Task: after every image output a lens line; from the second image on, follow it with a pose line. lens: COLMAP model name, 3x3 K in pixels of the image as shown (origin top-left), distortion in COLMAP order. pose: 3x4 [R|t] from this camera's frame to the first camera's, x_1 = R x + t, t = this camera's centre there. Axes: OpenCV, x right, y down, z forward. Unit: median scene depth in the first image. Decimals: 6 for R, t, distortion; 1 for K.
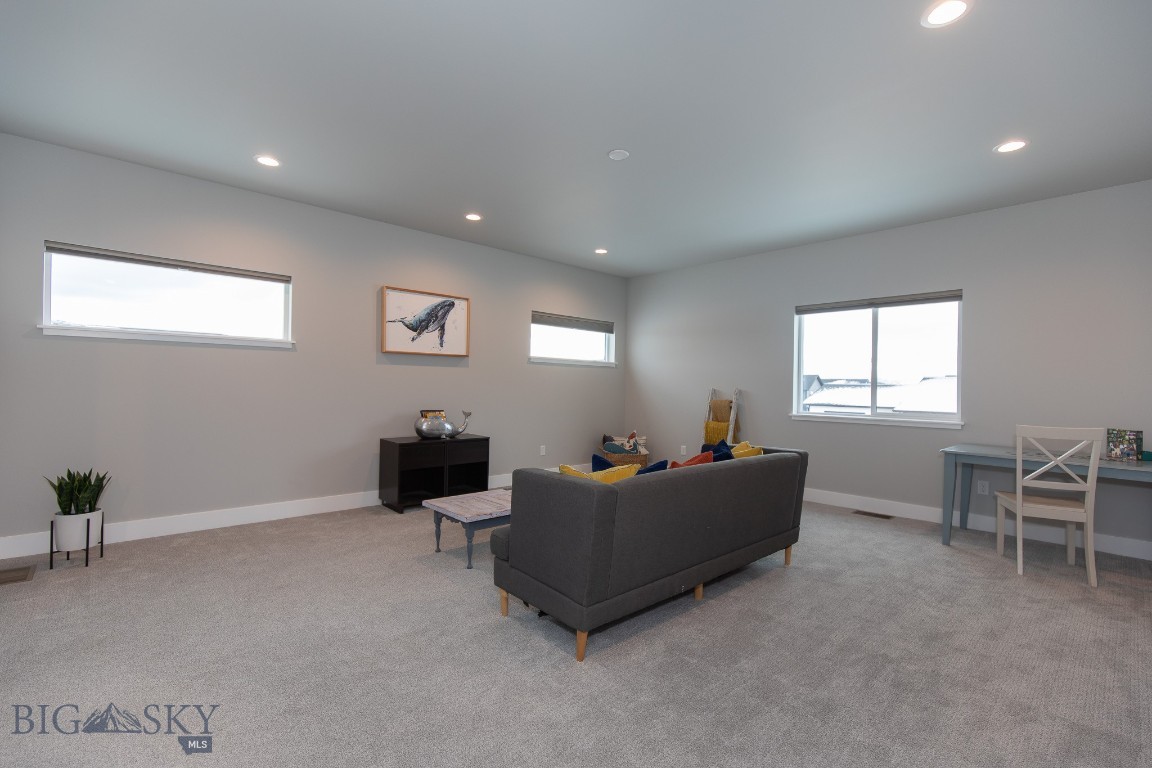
lens RADIAL K [[518.4, 0, 574.2], [0, 518.4, 384.1], [0, 0, 1]] dist [0.007468, -0.000139]
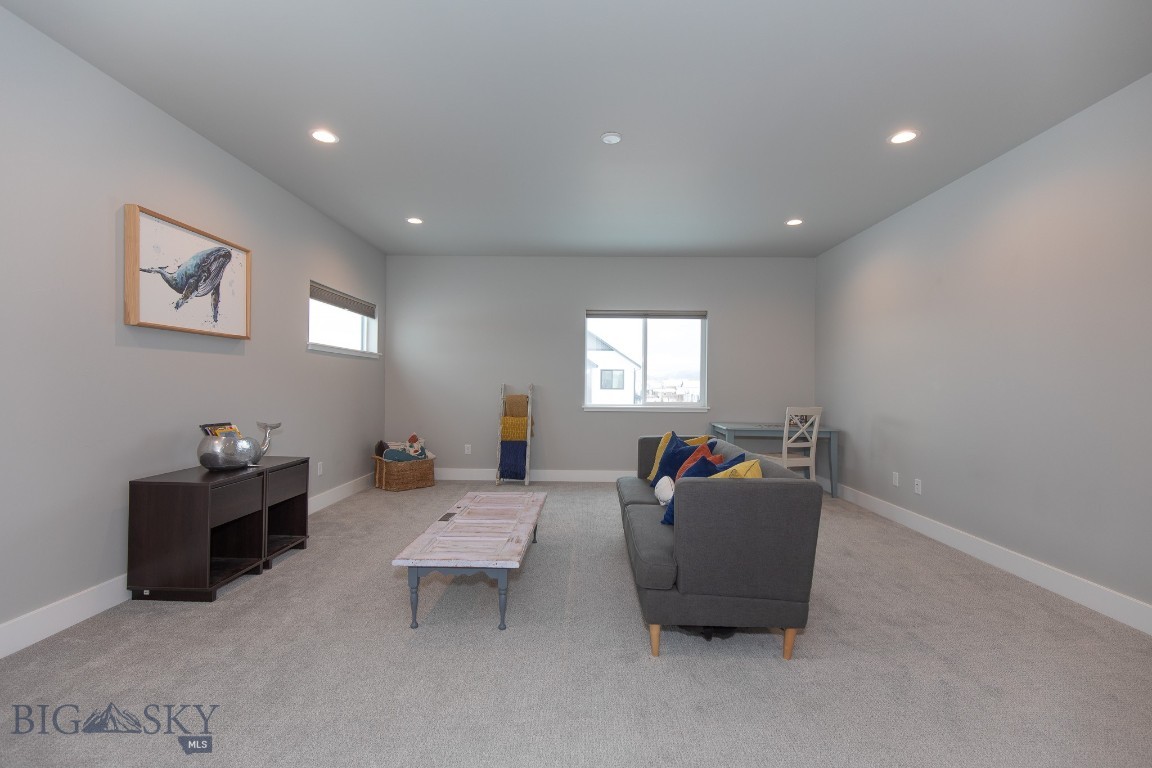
lens RADIAL K [[520.1, 0, 577.4], [0, 520.1, 387.9], [0, 0, 1]] dist [0.007694, -0.000014]
pose [[0.688341, -0.013334, 0.725264, -0.423878], [-0.002230, 0.999787, 0.020498, -0.005696], [-0.725383, -0.015726, 0.688165, 0.255417]]
